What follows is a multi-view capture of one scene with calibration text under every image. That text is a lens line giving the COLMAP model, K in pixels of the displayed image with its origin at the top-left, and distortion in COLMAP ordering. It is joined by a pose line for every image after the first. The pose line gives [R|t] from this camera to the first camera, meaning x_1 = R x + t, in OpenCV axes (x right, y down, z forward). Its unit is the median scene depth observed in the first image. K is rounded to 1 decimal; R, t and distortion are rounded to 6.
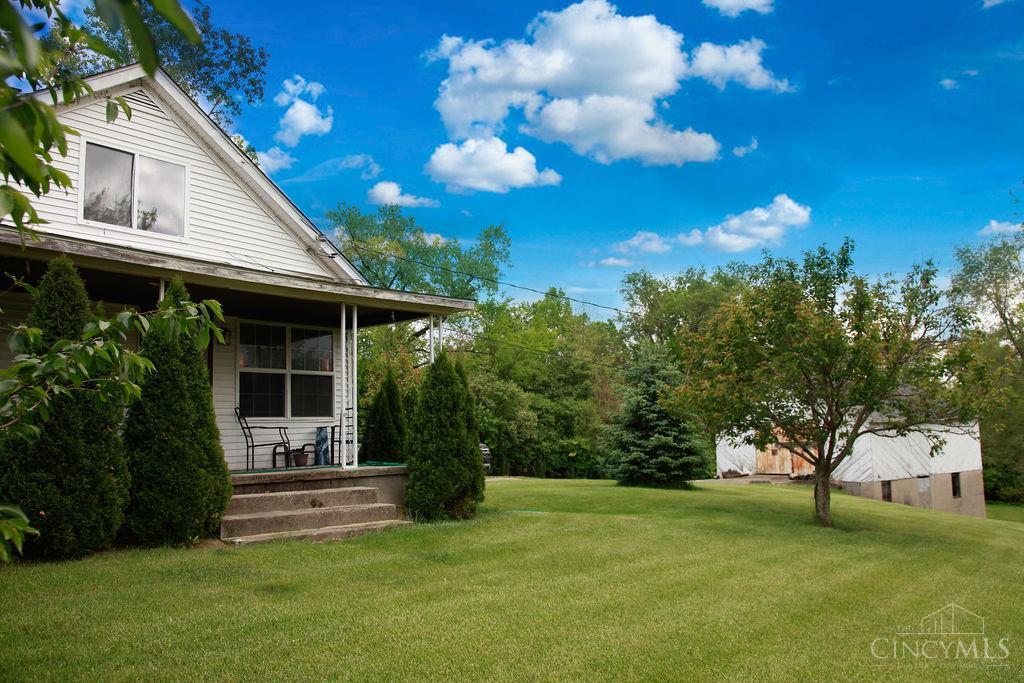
lens RADIAL K [[822.3, 0, 512.0], [0, 822.3, 341.5], [0, 0, 1]] dist [-0.010293, -0.003387]
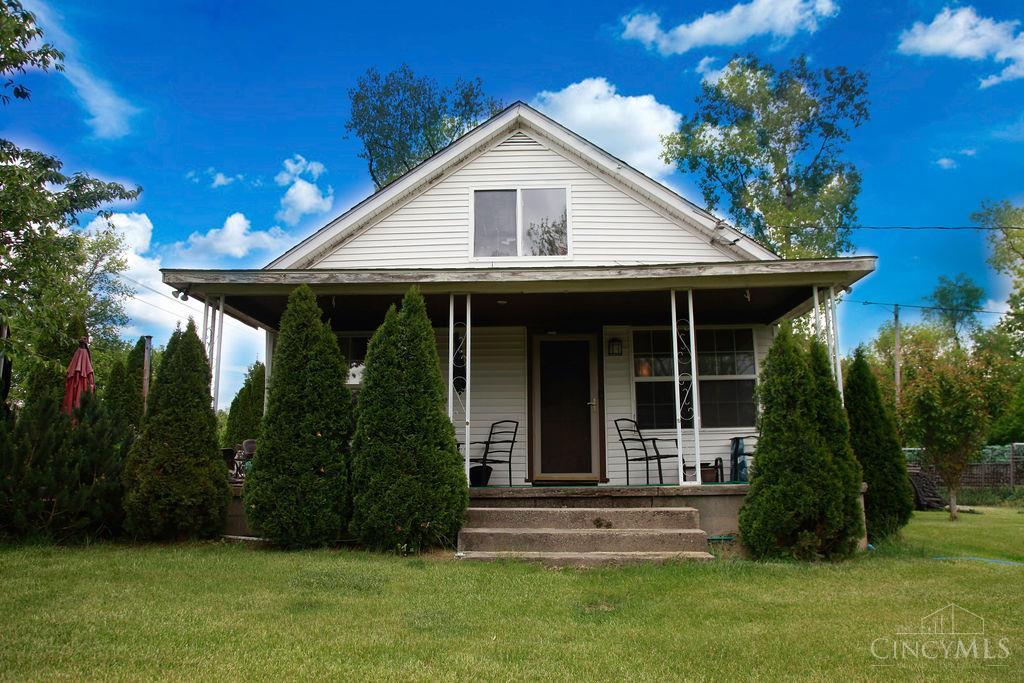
lens RADIAL K [[732.6, 0, 512.0], [0, 732.6, 341.5], [0, 0, 1]] dist [-0.080829, 0.002225]
pose [[0.603190, -0.125373, -0.787682, 0.295522], [0.084602, 0.992054, -0.093116, 0.066320], [0.793098, -0.010473, 0.609004, 0.428318]]
